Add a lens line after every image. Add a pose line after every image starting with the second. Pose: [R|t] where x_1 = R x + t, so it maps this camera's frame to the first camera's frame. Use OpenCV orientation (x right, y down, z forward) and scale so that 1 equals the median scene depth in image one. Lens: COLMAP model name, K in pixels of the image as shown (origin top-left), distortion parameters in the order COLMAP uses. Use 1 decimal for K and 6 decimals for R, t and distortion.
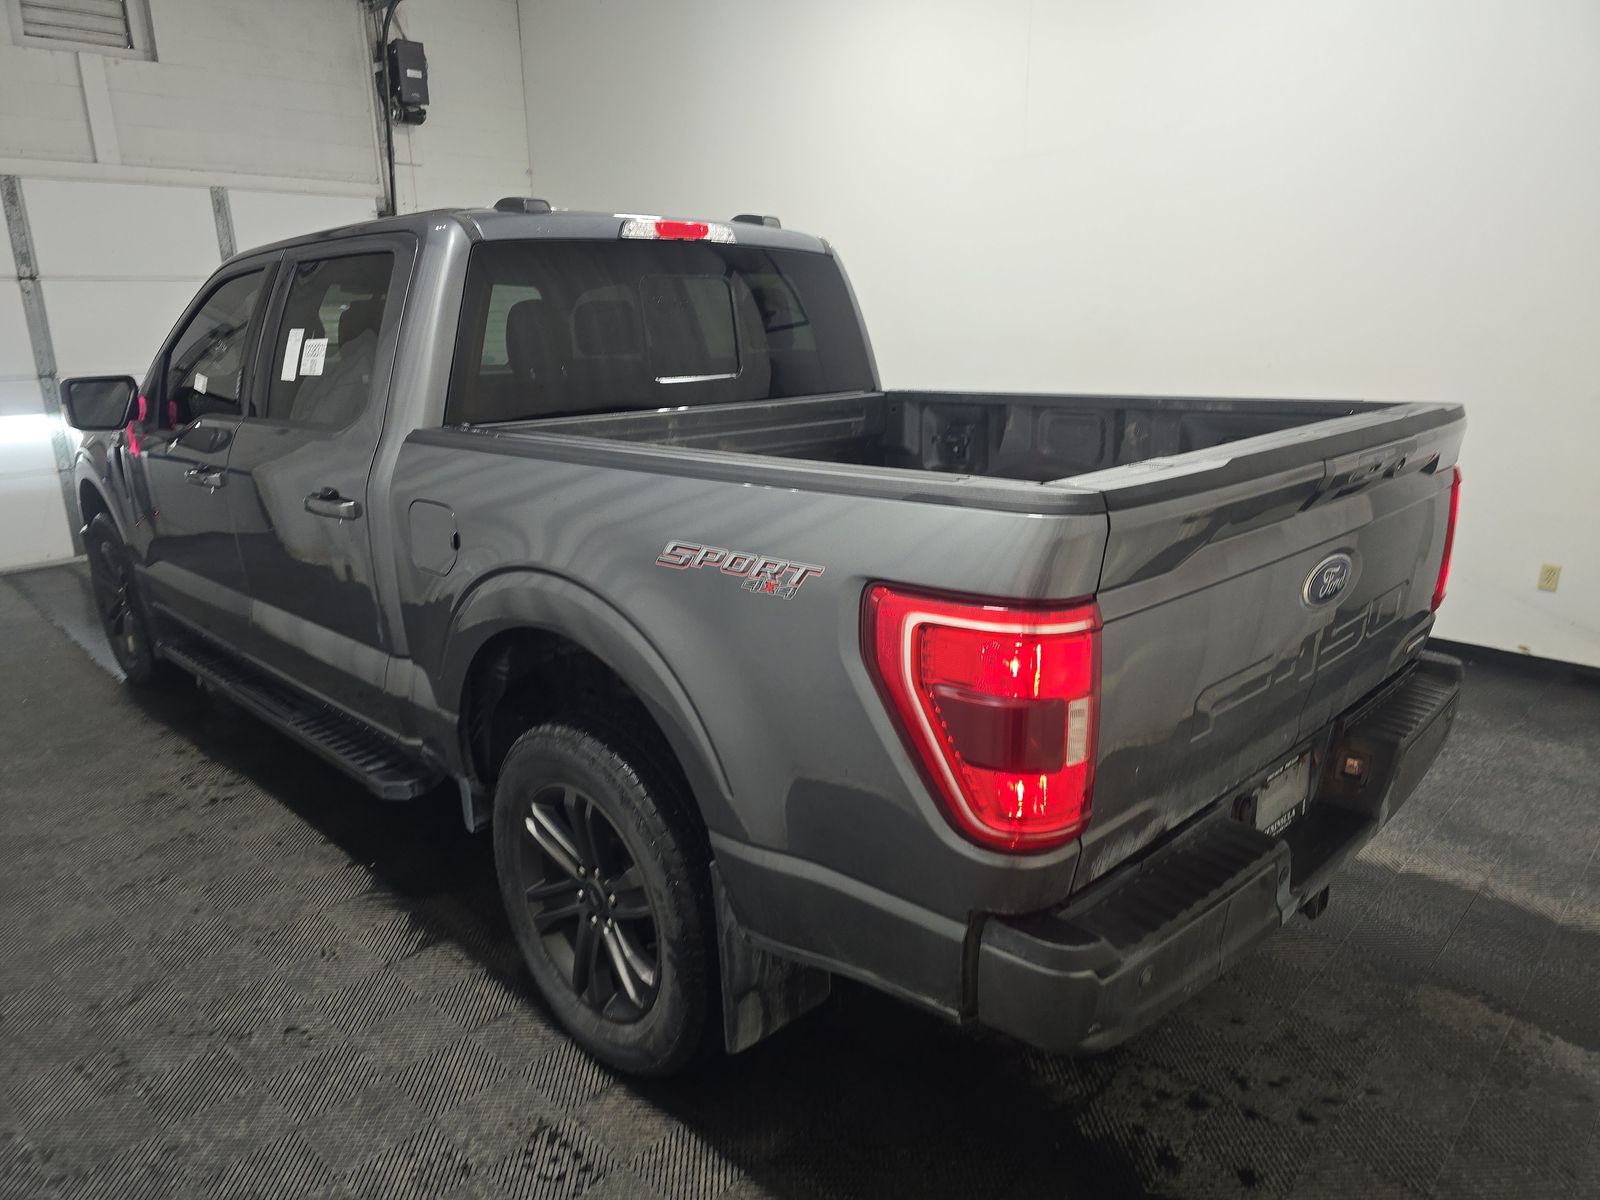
lens RADIAL K [[1057.6, 0, 800.0], [0, 1057.6, 600.0], [0, 0, 1]] dist [0.011455, 0.002015]
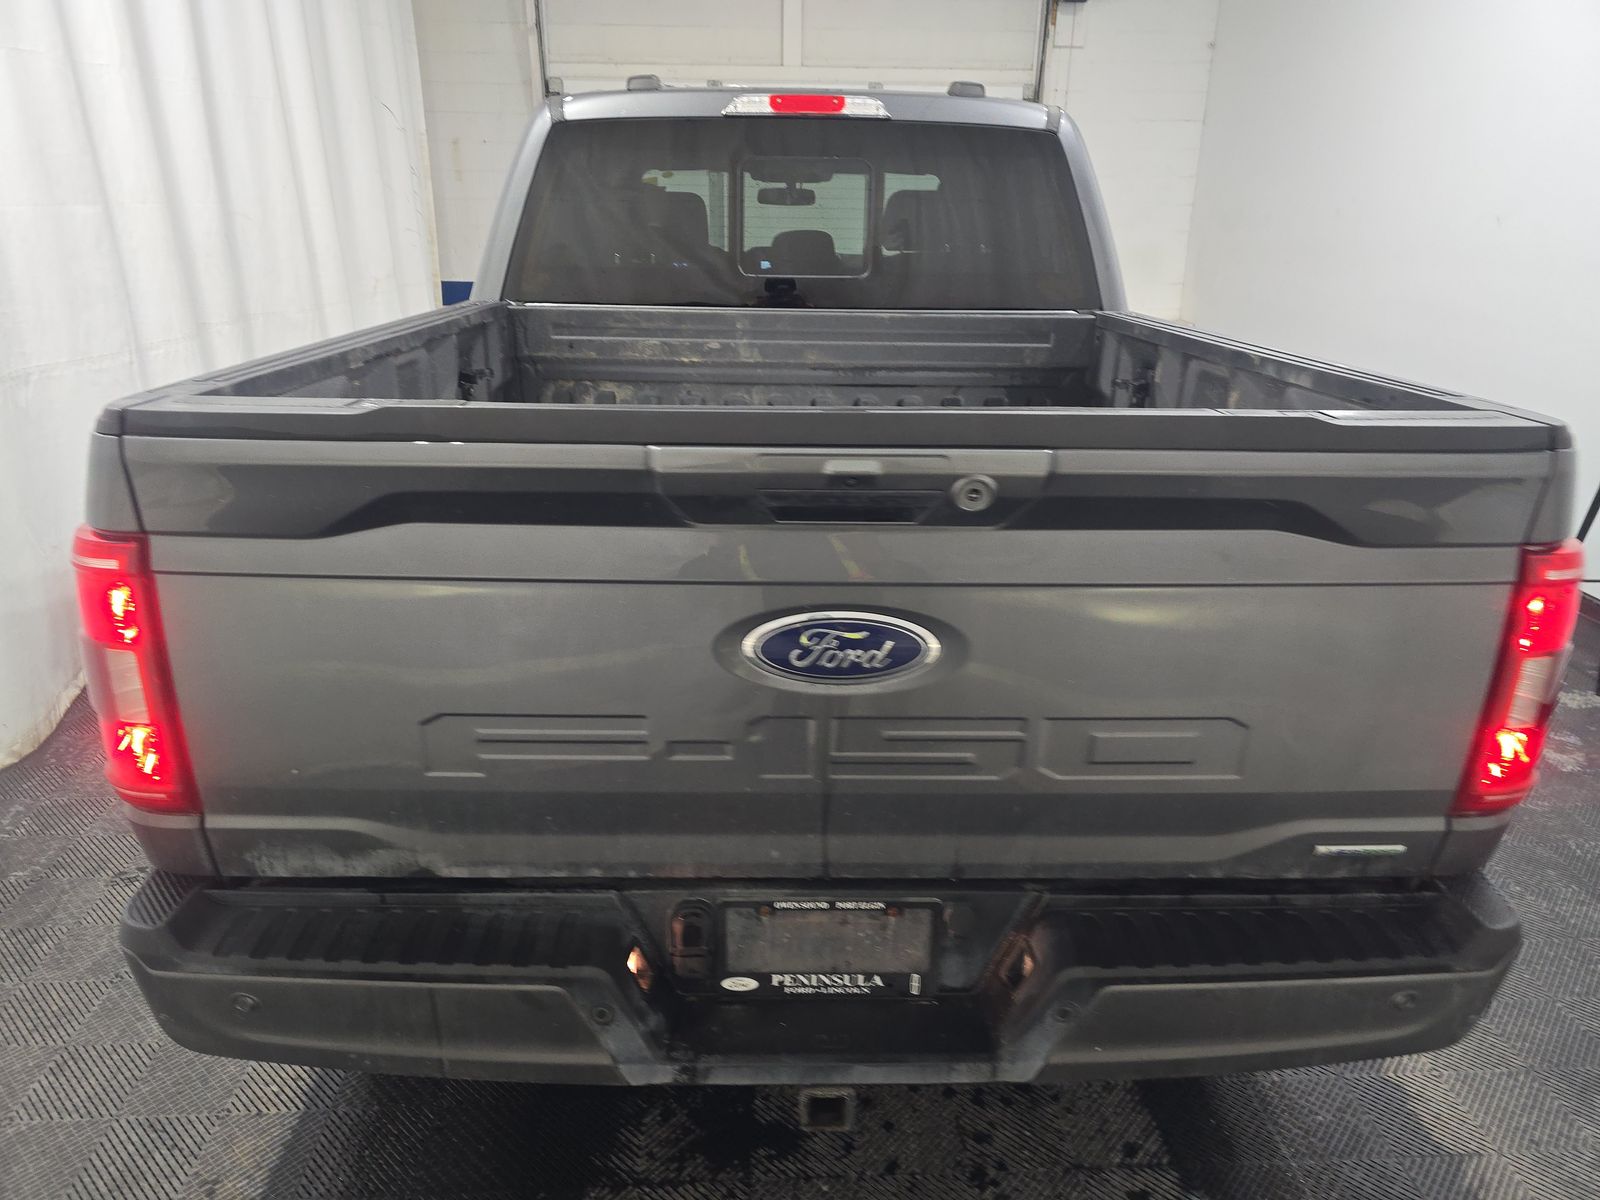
lens RADIAL K [[1057.6, 0, 800.0], [0, 1057.6, 600.0], [0, 0, 1]] dist [0.011455, 0.002015]
pose [[0.728546, 0.259606, -0.633898, 0.513592], [-0.203196, 0.965654, 0.161938, -0.084502], [0.654166, 0.010826, 0.756274, 0.305379]]
